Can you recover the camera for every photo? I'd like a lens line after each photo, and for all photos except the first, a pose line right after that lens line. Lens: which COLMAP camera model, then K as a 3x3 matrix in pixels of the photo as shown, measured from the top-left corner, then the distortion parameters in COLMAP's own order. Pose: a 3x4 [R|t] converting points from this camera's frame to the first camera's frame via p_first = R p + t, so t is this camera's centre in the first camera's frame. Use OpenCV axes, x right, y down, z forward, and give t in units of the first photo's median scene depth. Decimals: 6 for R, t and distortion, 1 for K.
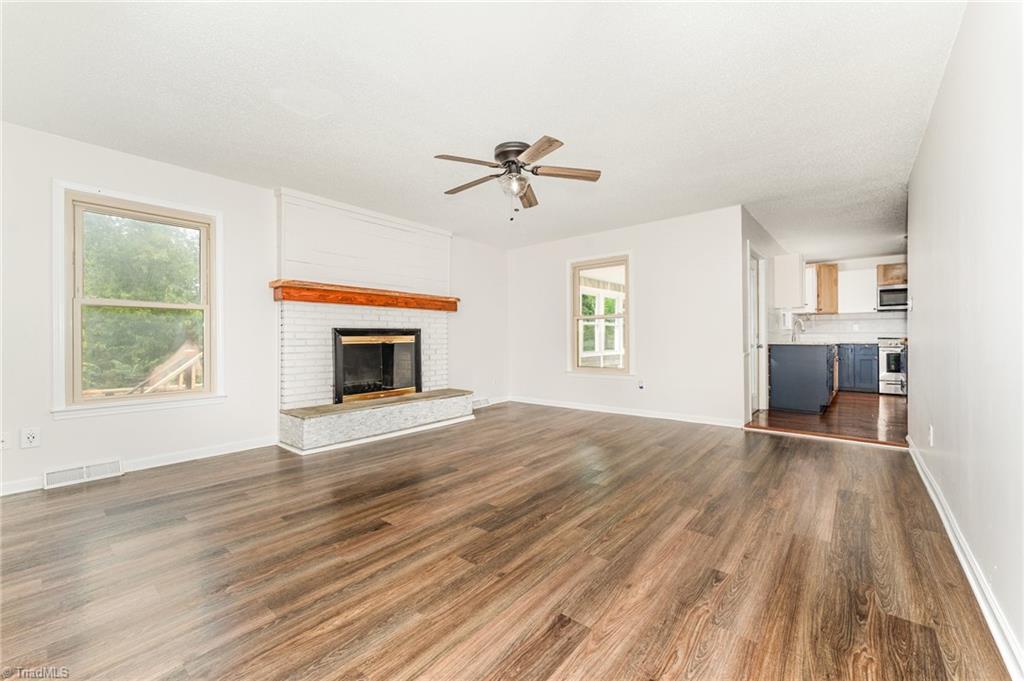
lens RADIAL K [[402.8, 0, 512.0], [0, 402.8, 340.5], [0, 0, 1]] dist [0.001573, 0.000143]
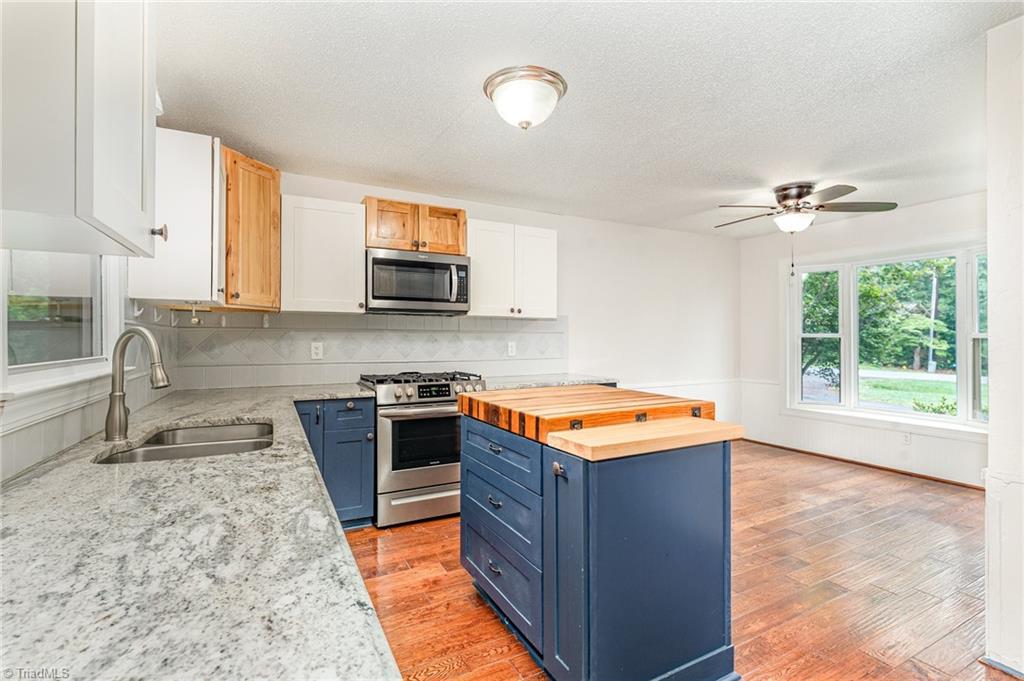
lens RADIAL K [[471.4, 0, 512.0], [0, 471.4, 340.5], [0, 0, 1]] dist [-0.001014, -0.000066]
pose [[0.375870, 0.002804, 0.926668, 0.393380], [0.005582, 0.999970, -0.005289, -0.030181], [-0.926656, 0.007160, 0.375843, 0.514063]]
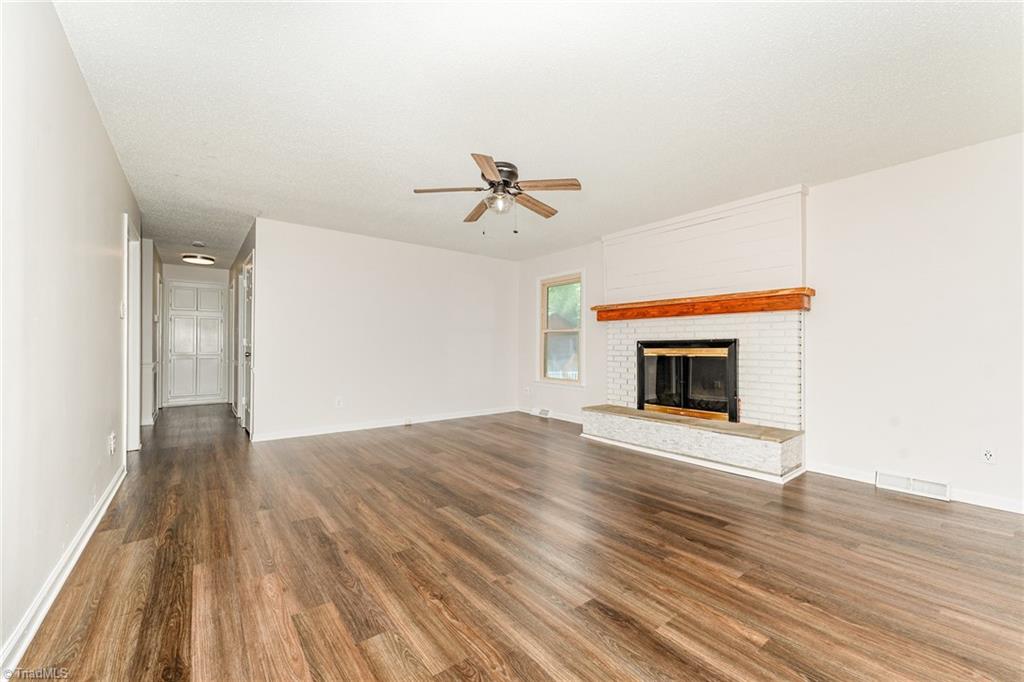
lens RADIAL K [[405.6, 0, 512.0], [0, 405.6, 341.0], [0, 0, 1]] dist [0.000580, 0.000023]
pose [[-0.204783, -0.010868, -0.978747, 1.045777], [-0.010887, 0.999902, -0.008825, -0.023608], [0.978747, 0.008848, -0.204881, 1.275866]]
